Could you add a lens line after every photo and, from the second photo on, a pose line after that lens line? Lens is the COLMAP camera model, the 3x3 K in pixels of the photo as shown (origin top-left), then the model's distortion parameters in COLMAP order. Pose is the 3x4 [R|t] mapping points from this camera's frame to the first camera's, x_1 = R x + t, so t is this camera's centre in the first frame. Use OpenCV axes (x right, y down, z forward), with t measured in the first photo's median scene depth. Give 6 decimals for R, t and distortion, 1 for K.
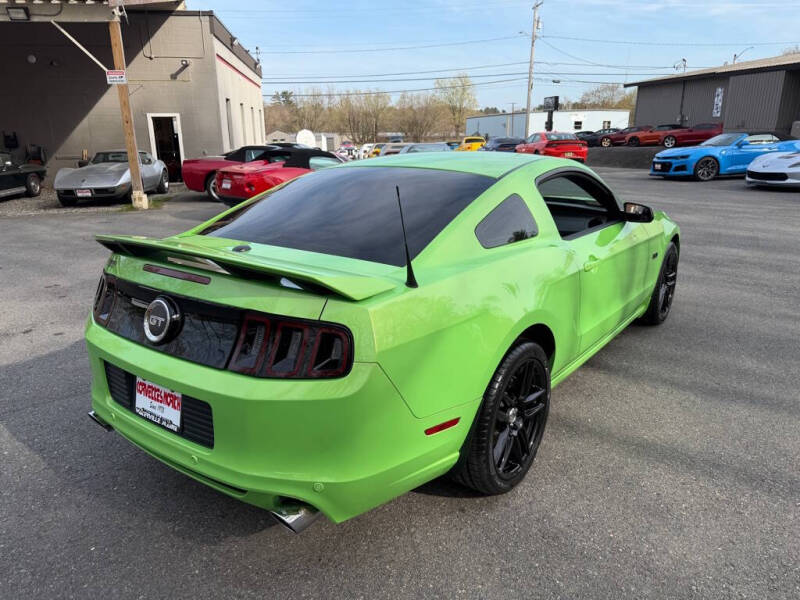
lens RADIAL K [[573.9, 0, 396.9], [0, 573.9, 303.2], [0, 0, 1]] dist [0.001135, -0.011596]
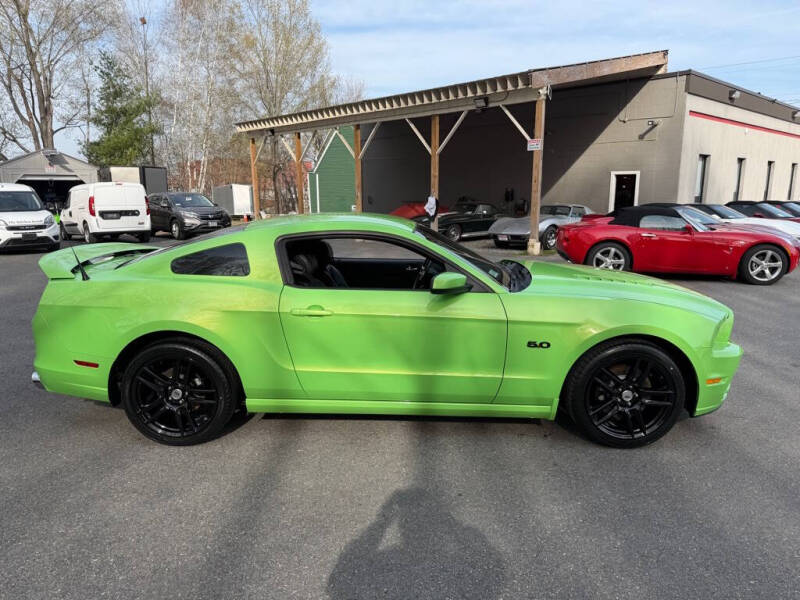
lens RADIAL K [[573.9, 0, 401.5], [0, 573.9, 300.8], [0, 0, 1]] dist [0.001135, -0.011596]
pose [[0.582503, 0.157111, -0.797500, 0.372134], [-0.229981, 0.972907, 0.023686, -0.044186], [0.779615, 0.169613, 0.602853, 0.122472]]
